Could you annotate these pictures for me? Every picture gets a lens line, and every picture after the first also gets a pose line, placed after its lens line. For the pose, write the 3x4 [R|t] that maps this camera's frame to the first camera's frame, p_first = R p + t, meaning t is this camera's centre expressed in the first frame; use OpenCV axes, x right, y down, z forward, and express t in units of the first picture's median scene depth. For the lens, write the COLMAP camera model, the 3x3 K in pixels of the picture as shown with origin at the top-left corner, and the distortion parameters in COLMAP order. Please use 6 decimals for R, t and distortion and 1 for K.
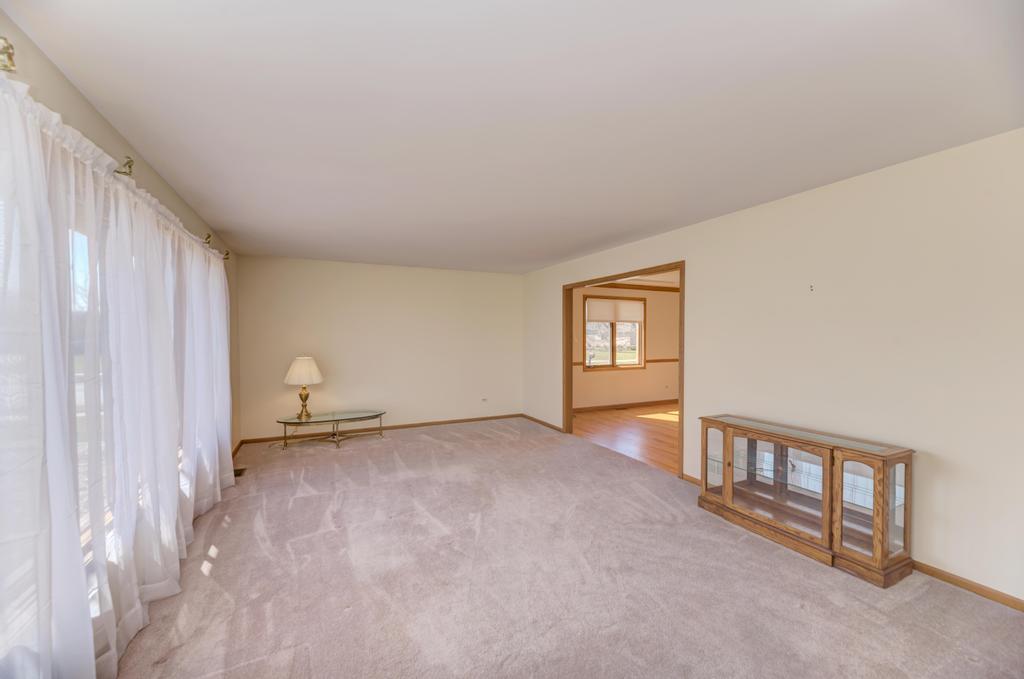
lens RADIAL K [[410.5, 0, 512.5], [0, 410.5, 343.5], [0, 0, 1]] dist [0.001058, -0.000315]
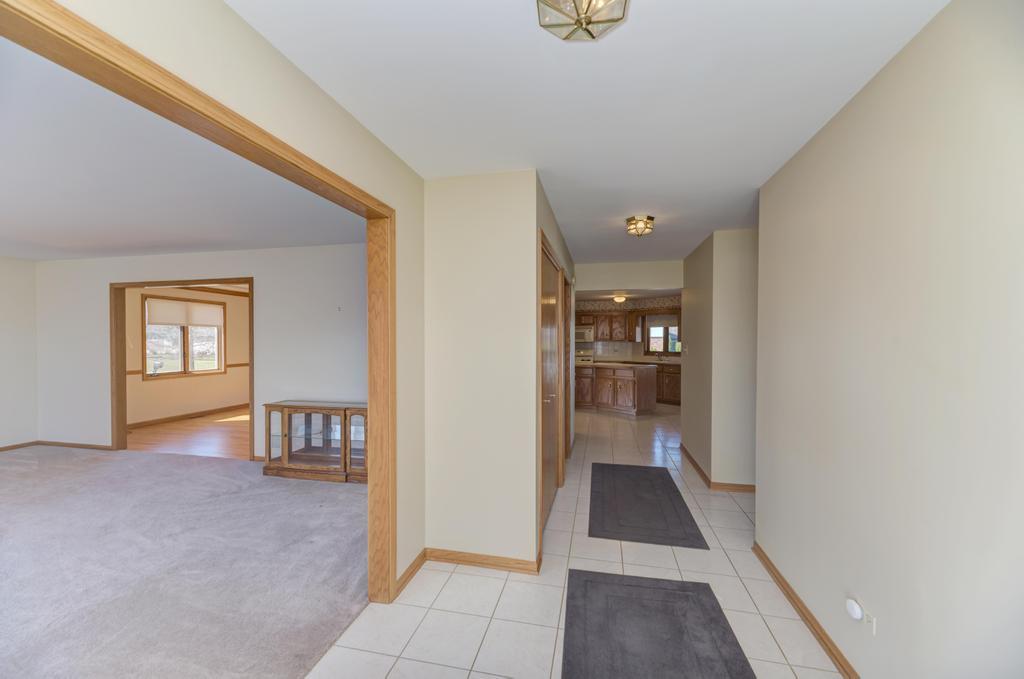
lens RADIAL K [[410.5, 0, 512.5], [0, 410.5, 343.5], [0, 0, 1]] dist [0.001058, -0.000315]
pose [[0.620052, -0.007552, 0.784524, -0.053938], [0.016019, 0.999867, -0.003036, 0.006743], [-0.784397, 0.014449, 0.620091, -0.349652]]
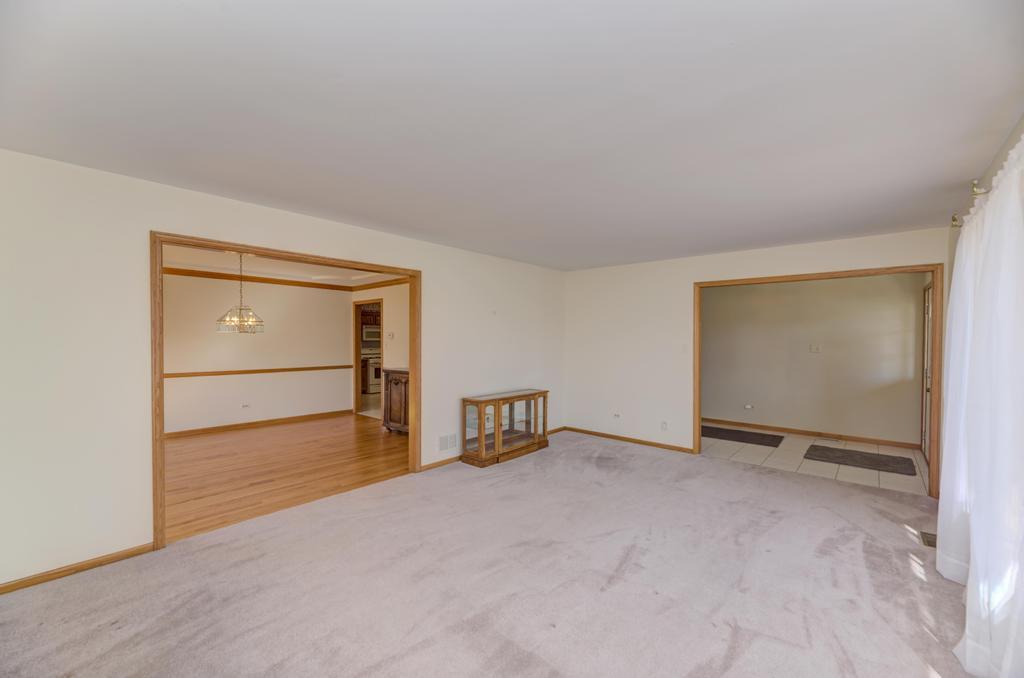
lens RADIAL K [[410.5, 0, 512.5], [0, 410.5, 343.0], [0, 0, 1]] dist [0.001058, -0.000315]
pose [[-0.373429, -0.009696, 0.927608, -0.729642], [0.017266, 0.999700, 0.017400, -0.027079], [-0.927498, 0.022514, -0.373150, 1.247727]]
